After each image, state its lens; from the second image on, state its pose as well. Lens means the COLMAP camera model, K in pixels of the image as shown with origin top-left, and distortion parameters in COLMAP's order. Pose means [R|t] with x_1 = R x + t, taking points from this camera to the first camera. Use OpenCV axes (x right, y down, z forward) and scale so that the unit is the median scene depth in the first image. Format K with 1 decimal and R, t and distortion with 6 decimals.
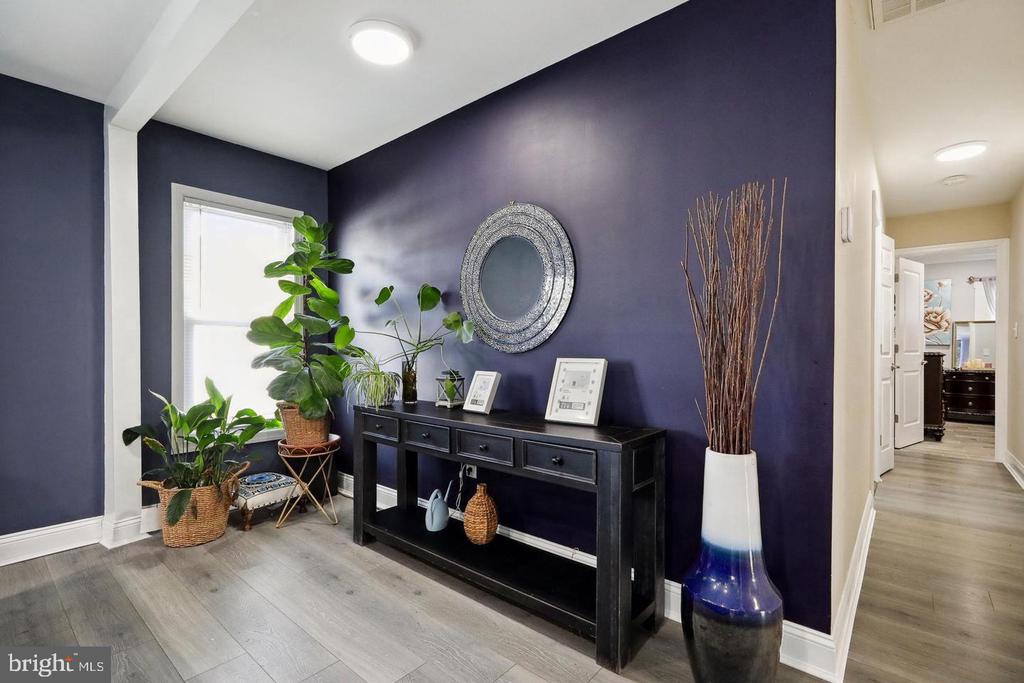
lens RADIAL K [[472.0, 0, 512.0], [0, 472.0, 343.2], [0, 0, 1]] dist [0.002010, 0.000360]
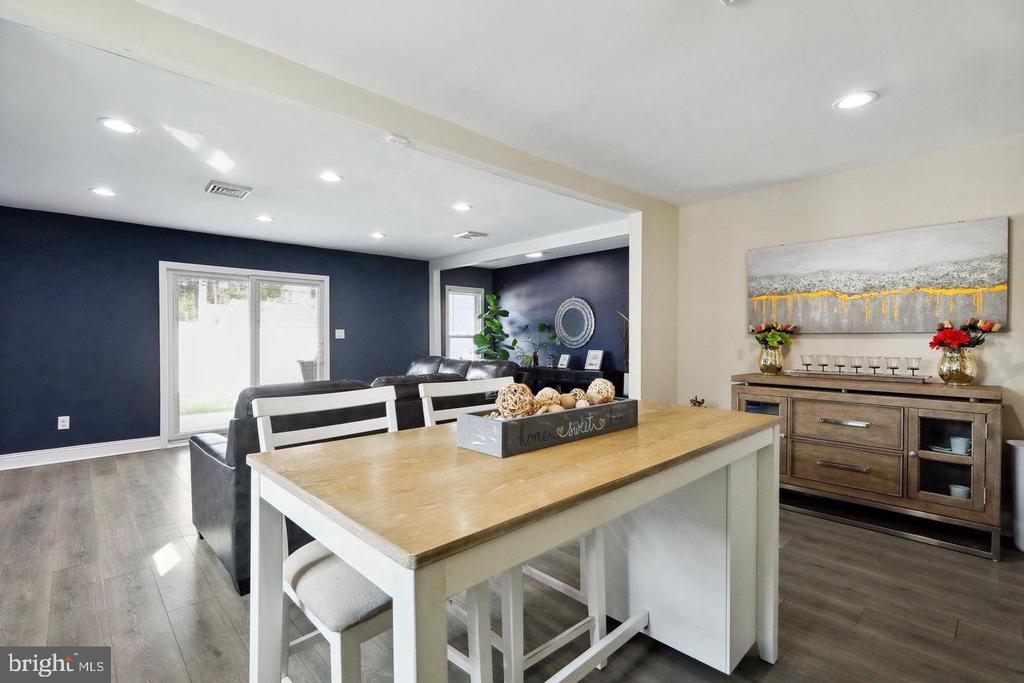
lens RADIAL K [[472.0, 0, 512.0], [0, 472.0, 342.0], [0, 0, 1]] dist [0.002010, 0.000360]
pose [[0.993283, -0.002980, -0.115668, -0.042783], [0.004088, 0.999948, 0.009341, -0.048563], [0.115634, -0.009751, 0.993244, -1.919917]]
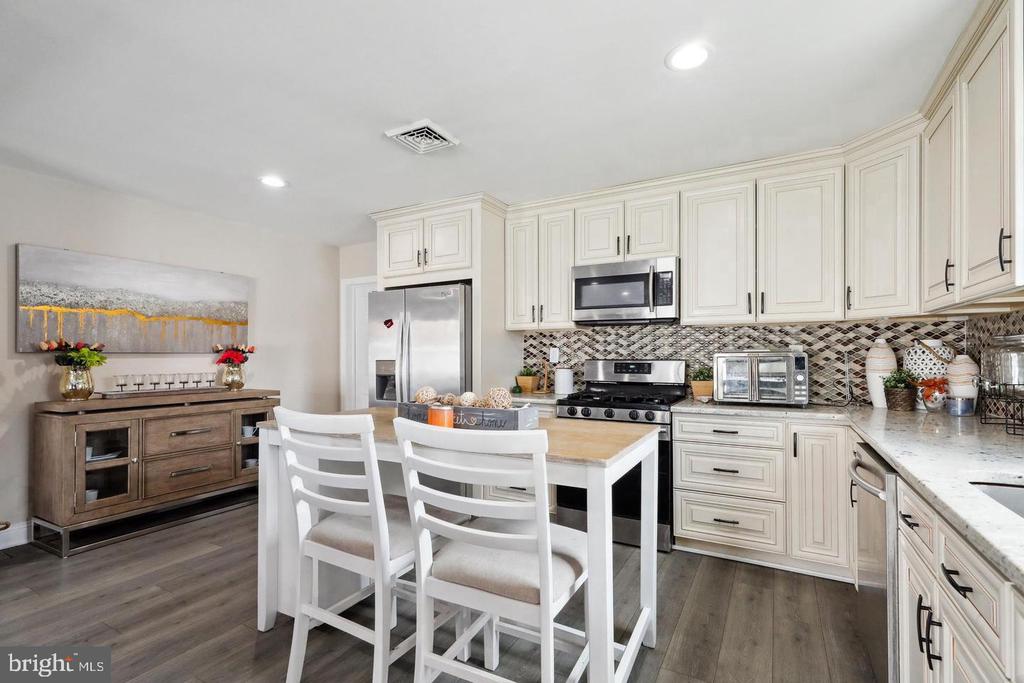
lens RADIAL K [[472.0, 0, 512.1], [0, 472.0, 350.7], [0, 0, 1]] dist [0.002010, 0.000360]
pose [[-0.184673, 0.008230, 0.982766, -0.892519], [0.002010, 0.999966, -0.007996, -0.050274], [-0.982798, 0.000498, -0.184683, -1.258881]]
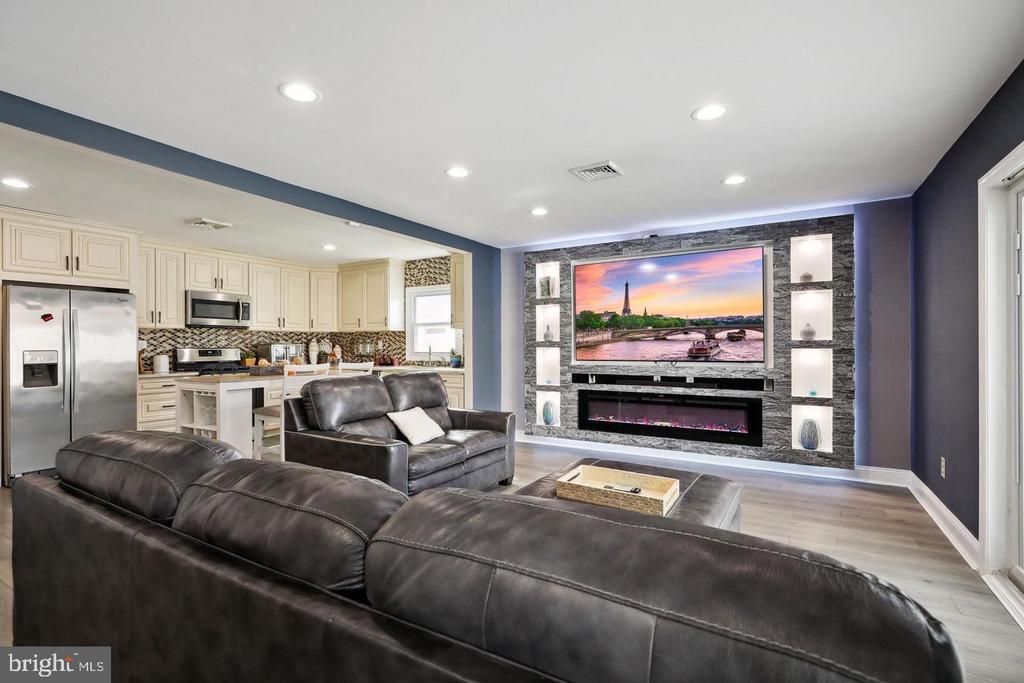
lens RADIAL K [[472.0, 0, 514.2], [0, 472.0, 344.9], [0, 0, 1]] dist [0.002010, 0.000360]
pose [[-0.984939, 0.002491, -0.172884, -0.684481], [0.002063, 0.999994, 0.002654, -0.054129], [0.172890, 0.002258, -0.984939, 0.846300]]
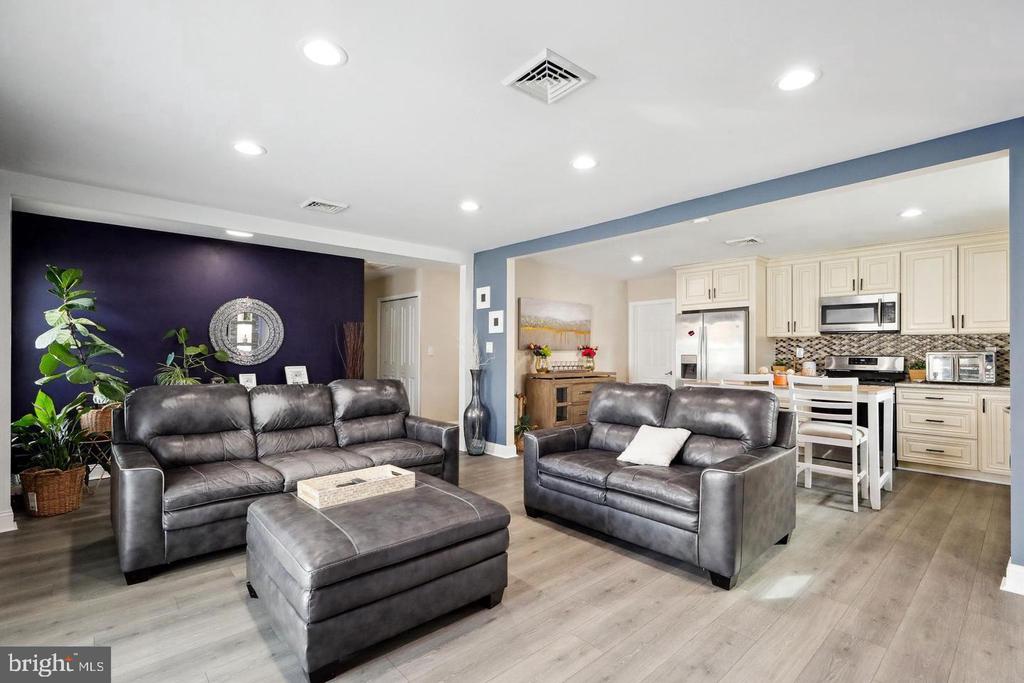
lens RADIAL K [[472.0, 0, 511.7], [0, 472.0, 346.0], [0, 0, 1]] dist [0.002010, 0.000360]
pose [[0.129798, 0.010522, 0.991485, -2.024538], [-0.003735, 0.999942, -0.010122, -0.051542], [-0.991533, -0.002390, 0.129829, -0.501218]]
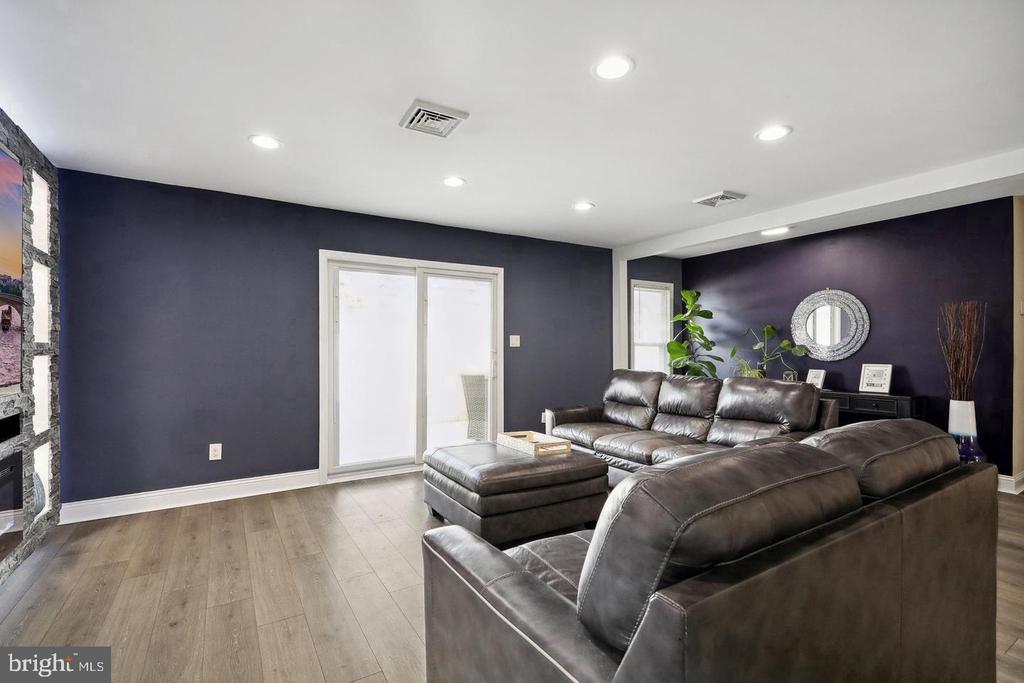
lens RADIAL K [[472.0, 0, 513.6], [0, 472.0, 346.6], [0, 0, 1]] dist [0.002010, 0.000360]
pose [[0.950986, -0.002822, -0.309221, -0.670317], [0.003253, 0.999994, 0.000879, -0.049643], [0.309217, -0.001842, 0.950990, -1.392224]]
